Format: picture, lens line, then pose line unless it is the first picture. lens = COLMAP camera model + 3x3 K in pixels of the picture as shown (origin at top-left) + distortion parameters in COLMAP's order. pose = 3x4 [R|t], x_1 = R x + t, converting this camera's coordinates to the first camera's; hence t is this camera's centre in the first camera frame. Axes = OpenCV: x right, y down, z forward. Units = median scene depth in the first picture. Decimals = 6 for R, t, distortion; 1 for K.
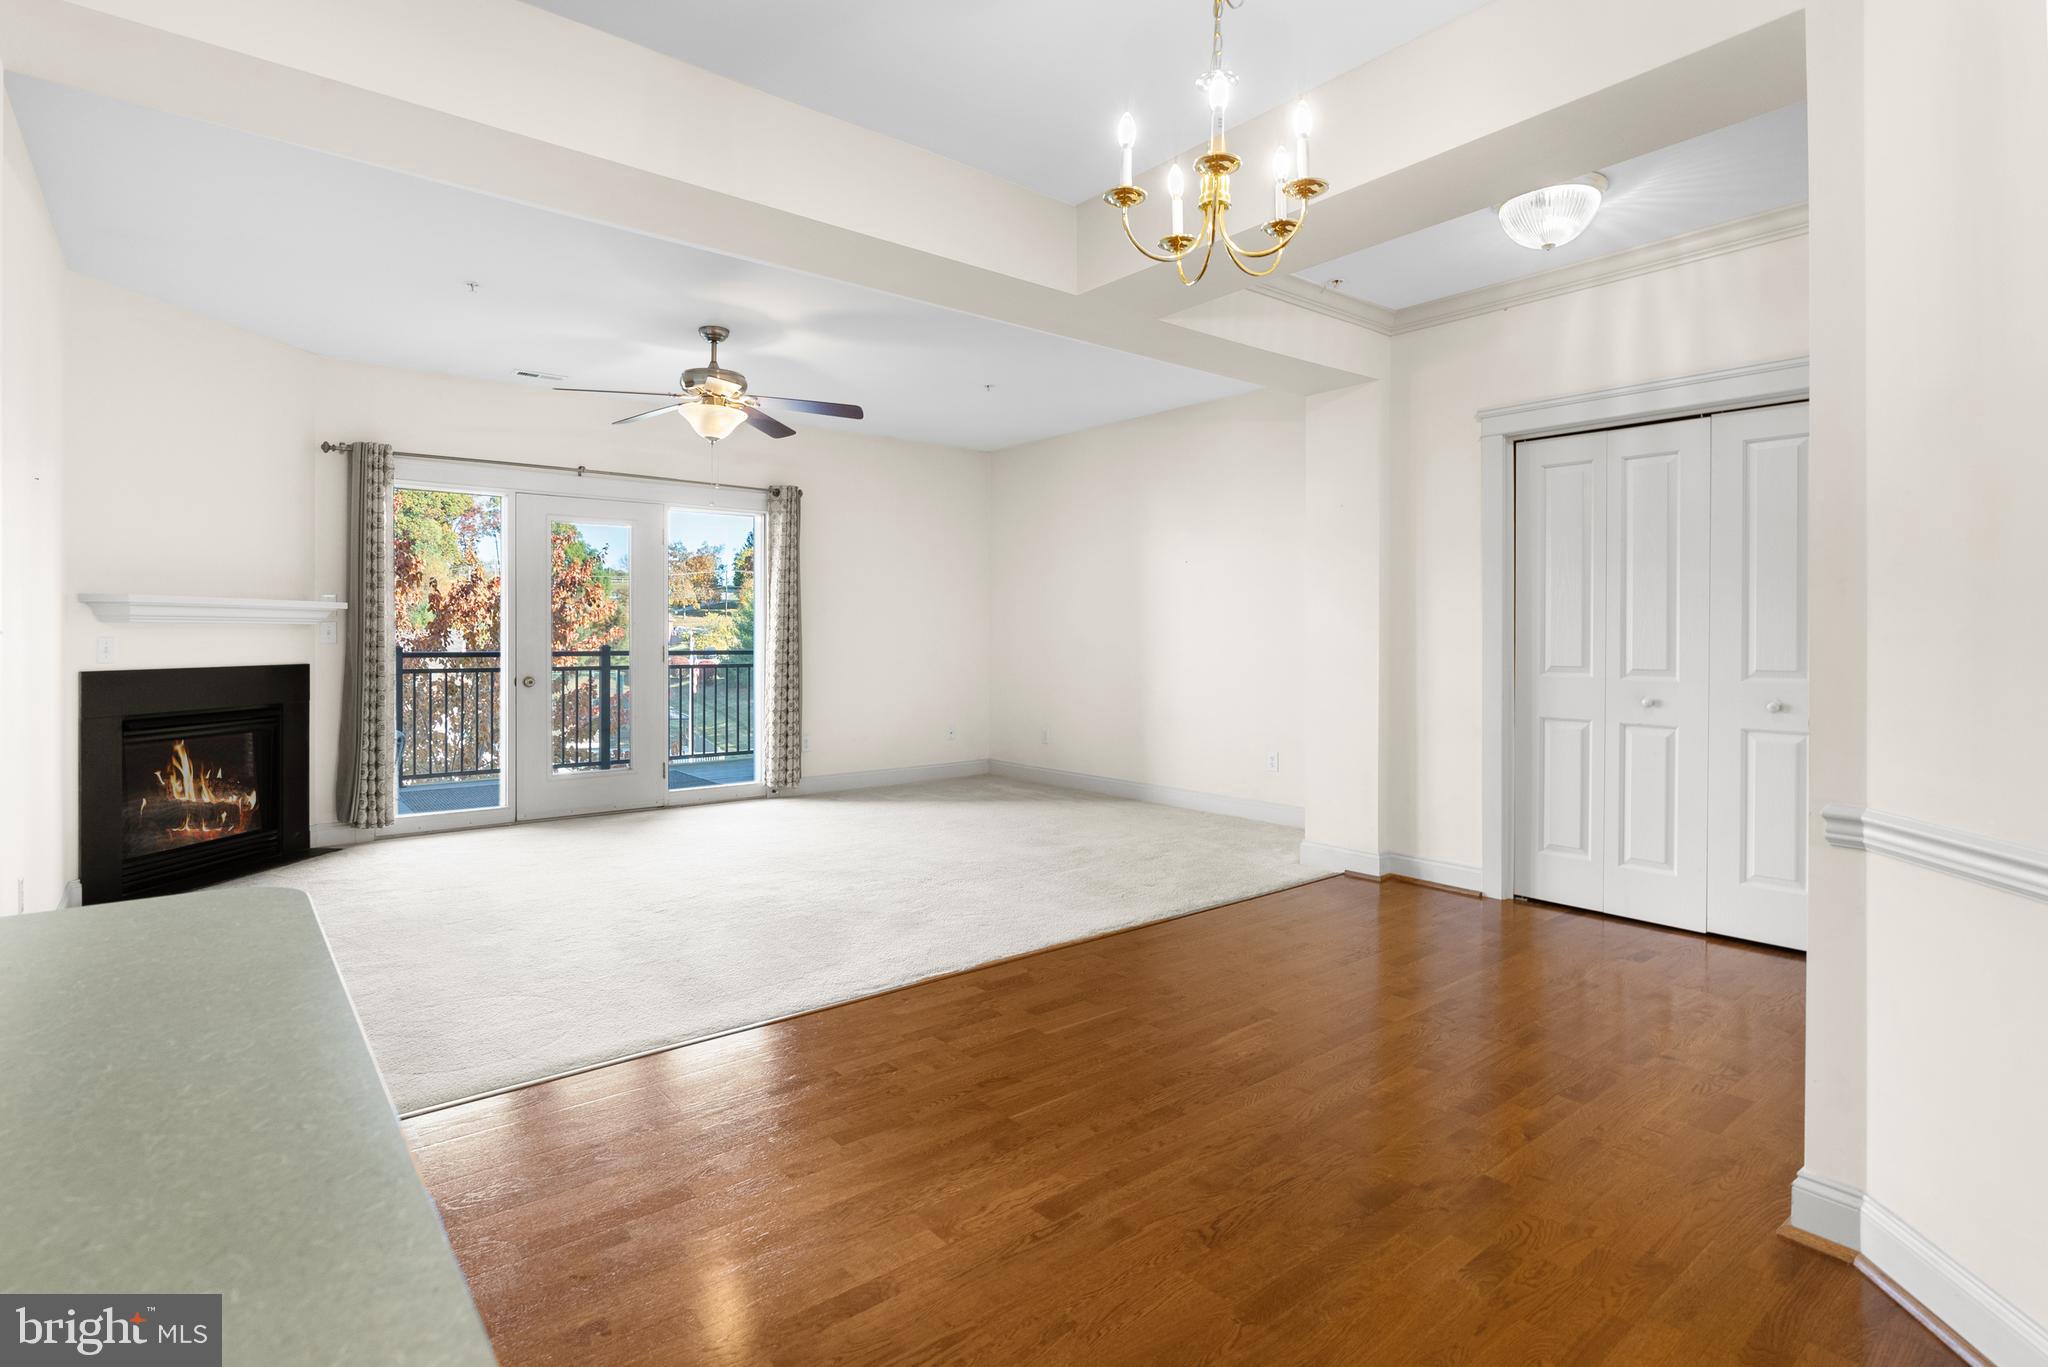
lens RADIAL K [[1013.7, 0, 1015.9], [0, 1013.7, 634.3], [0, 0, 1]] dist [-0.004607, -0.000196]
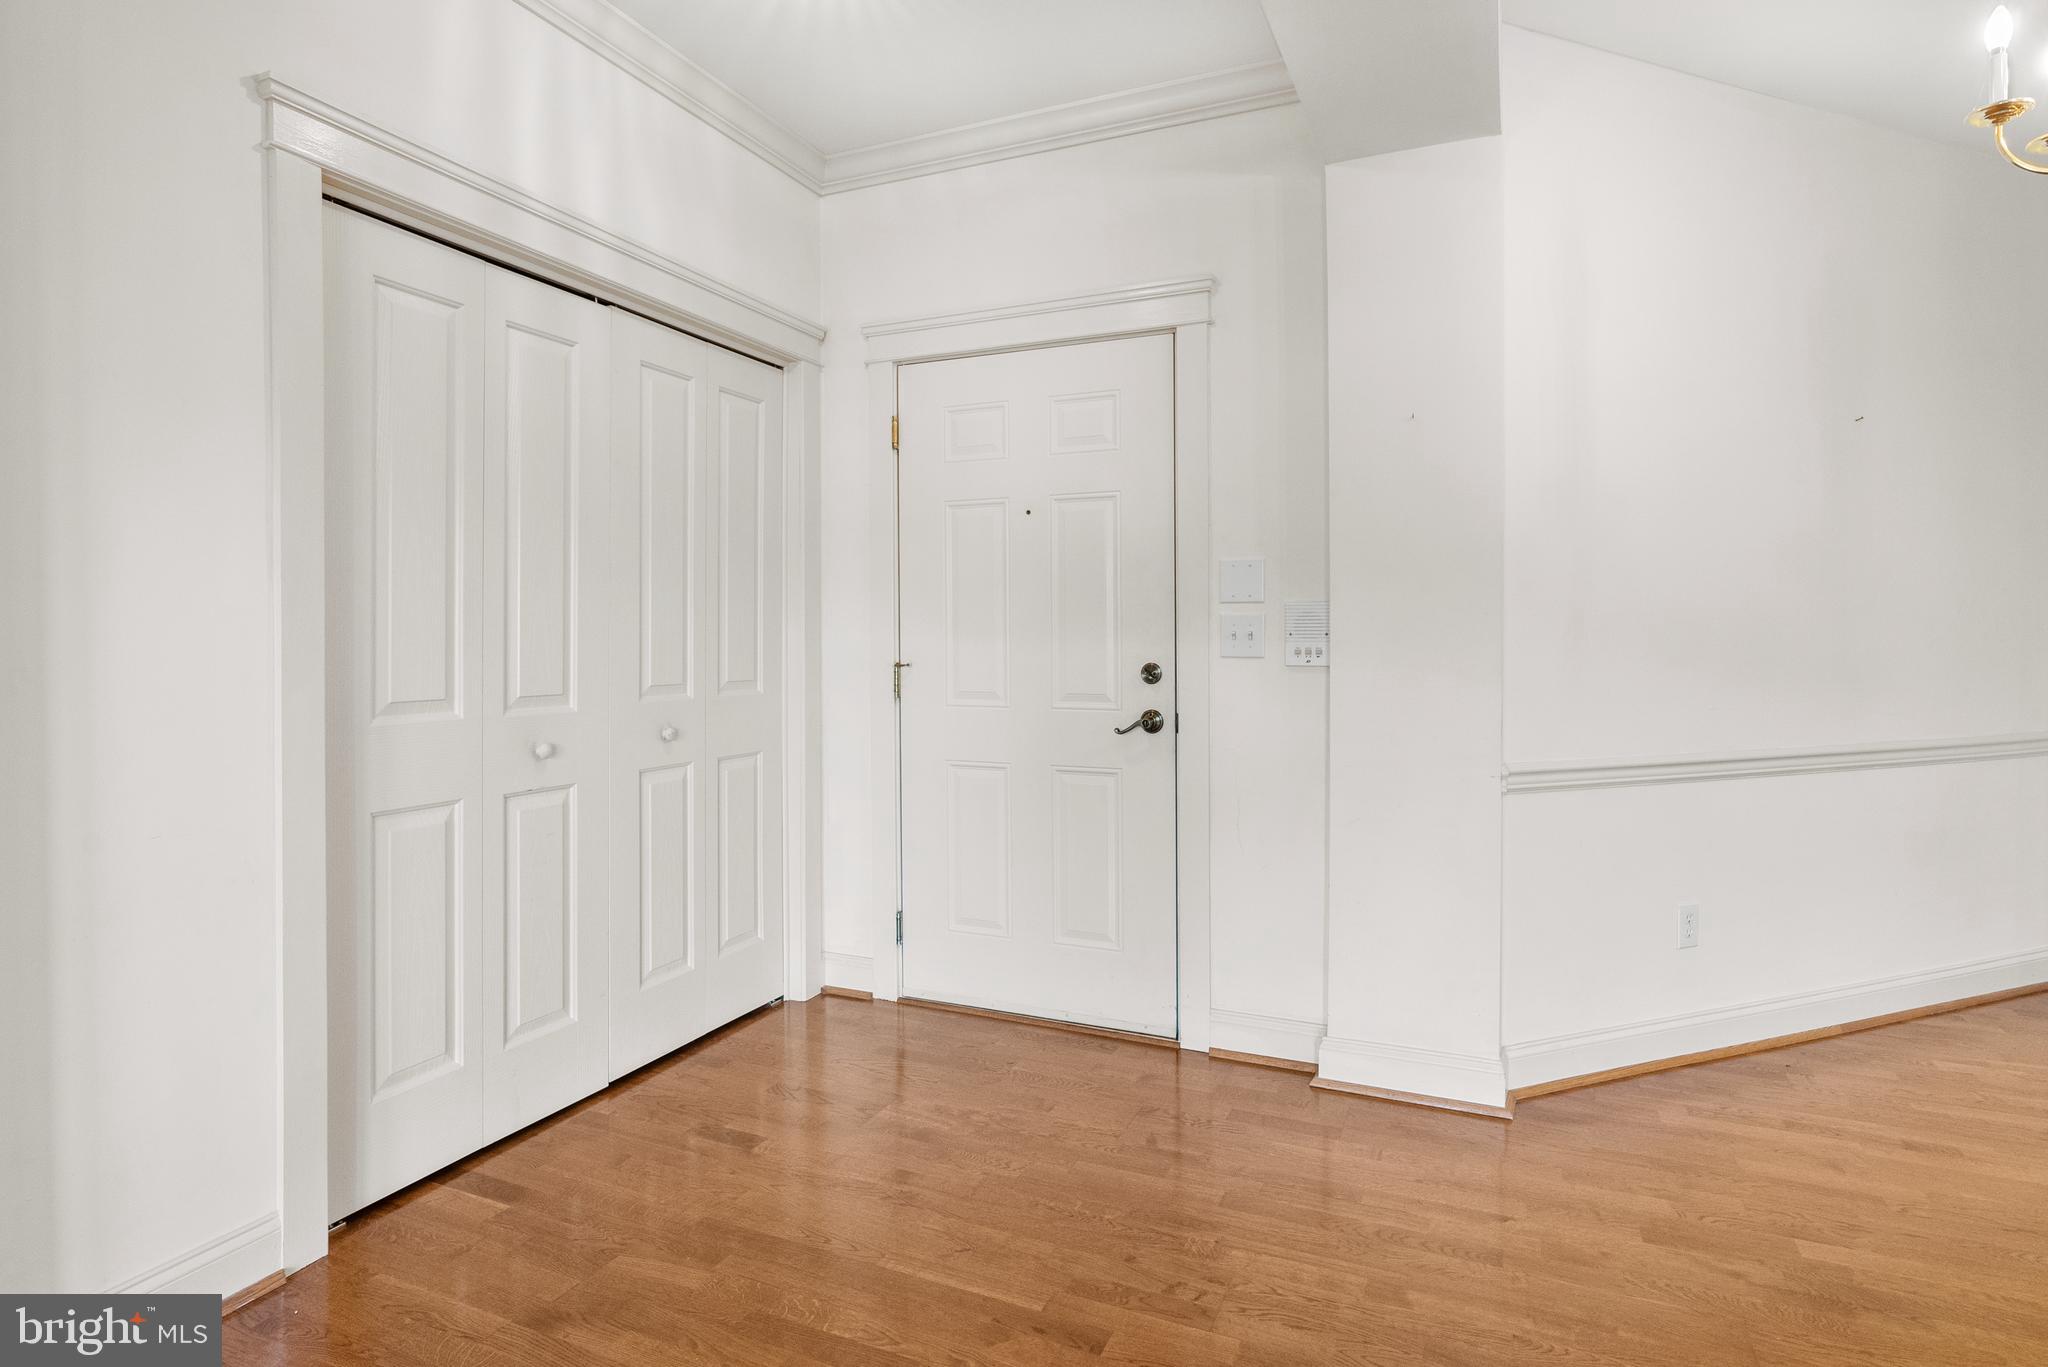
lens RADIAL K [[1078.0, 0, 1025.2], [0, 1078.0, 640.2], [0, 0, 1]] dist [-0.001074, -0.000074]
pose [[-0.460400, -0.003546, 0.887704, -0.049671], [0.003183, 0.999979, 0.005645, 0.000230], [-0.887706, 0.005425, -0.460379, 0.772807]]
